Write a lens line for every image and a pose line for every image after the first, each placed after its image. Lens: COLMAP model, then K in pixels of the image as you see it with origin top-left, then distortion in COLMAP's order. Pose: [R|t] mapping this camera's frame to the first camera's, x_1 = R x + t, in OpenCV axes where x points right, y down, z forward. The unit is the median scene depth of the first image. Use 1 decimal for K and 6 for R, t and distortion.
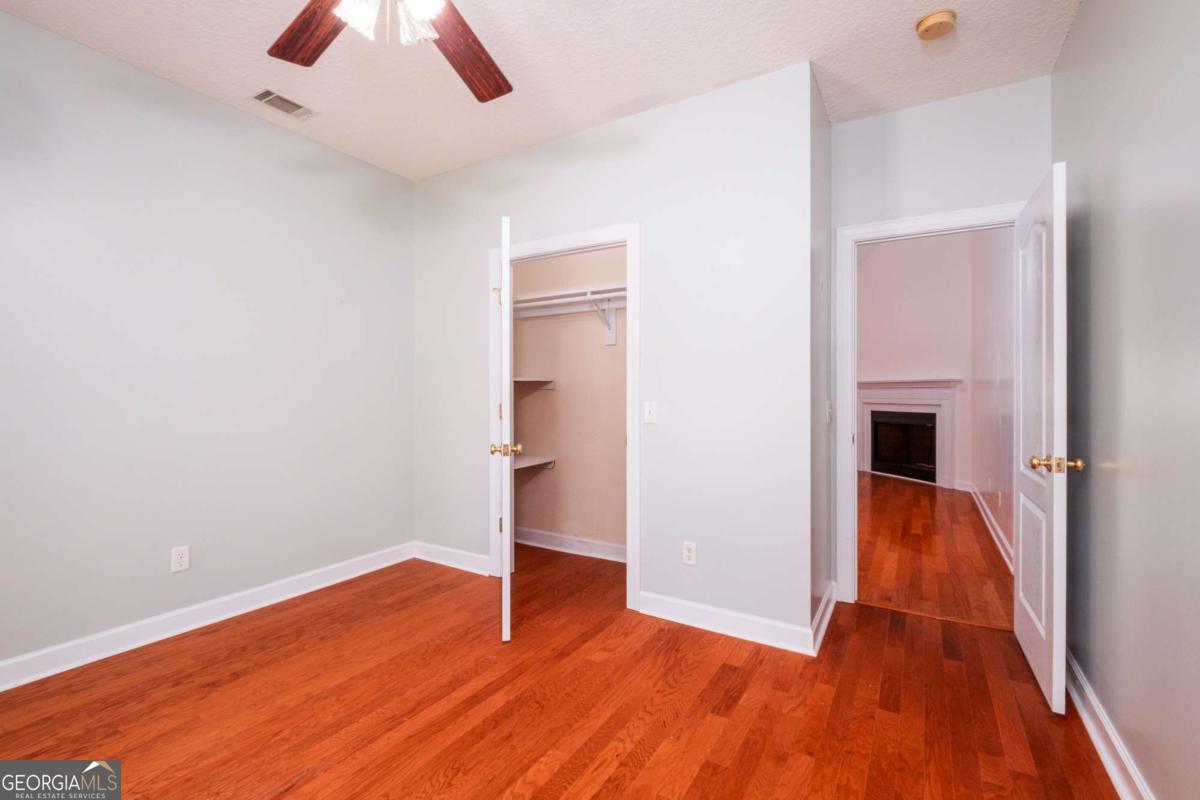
lens RADIAL K [[527.3, 0, 597.1], [0, 527.3, 402.5], [0, 0, 1]] dist [-0.001211, -0.001327]
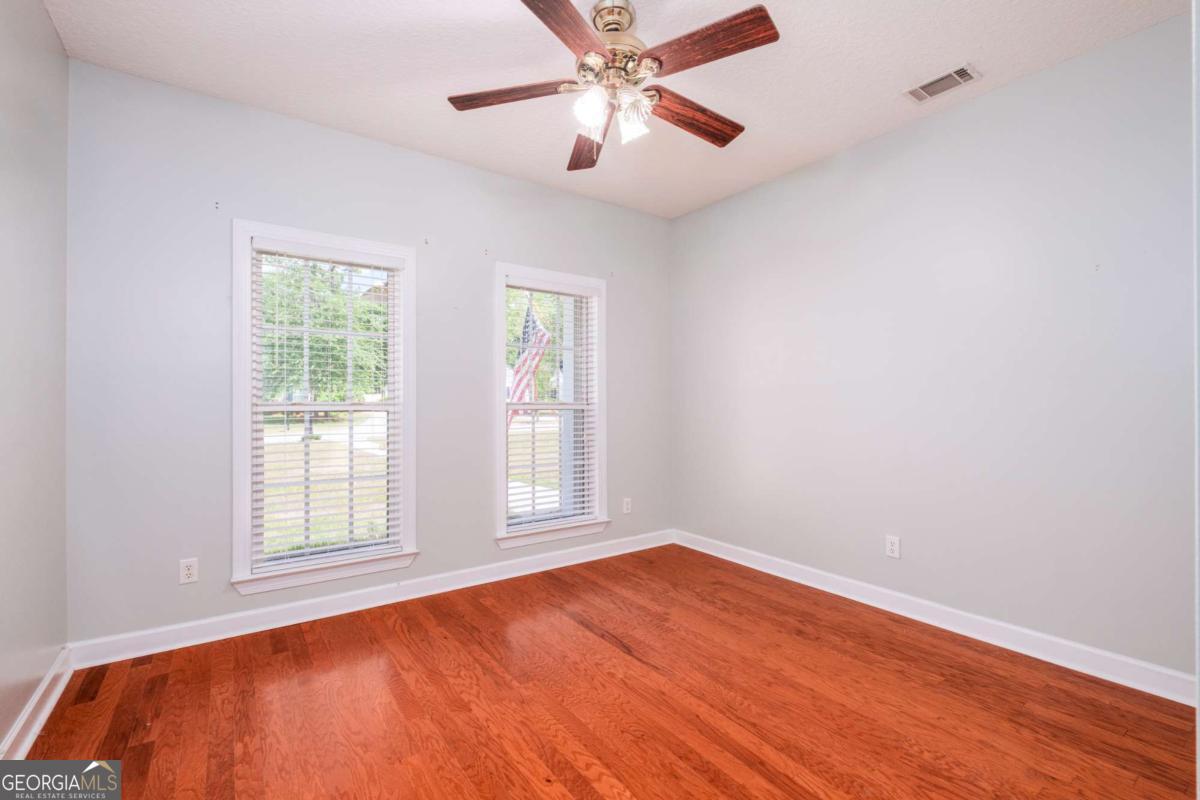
lens RADIAL K [[527.3, 0, 597.1], [0, 527.3, 402.5], [0, 0, 1]] dist [-0.001211, -0.001327]
pose [[-0.399488, -0.001242, -0.916738, 0.568934], [-0.017886, 0.999819, 0.006440, -0.010497], [0.916564, 0.018969, -0.399438, 0.970536]]
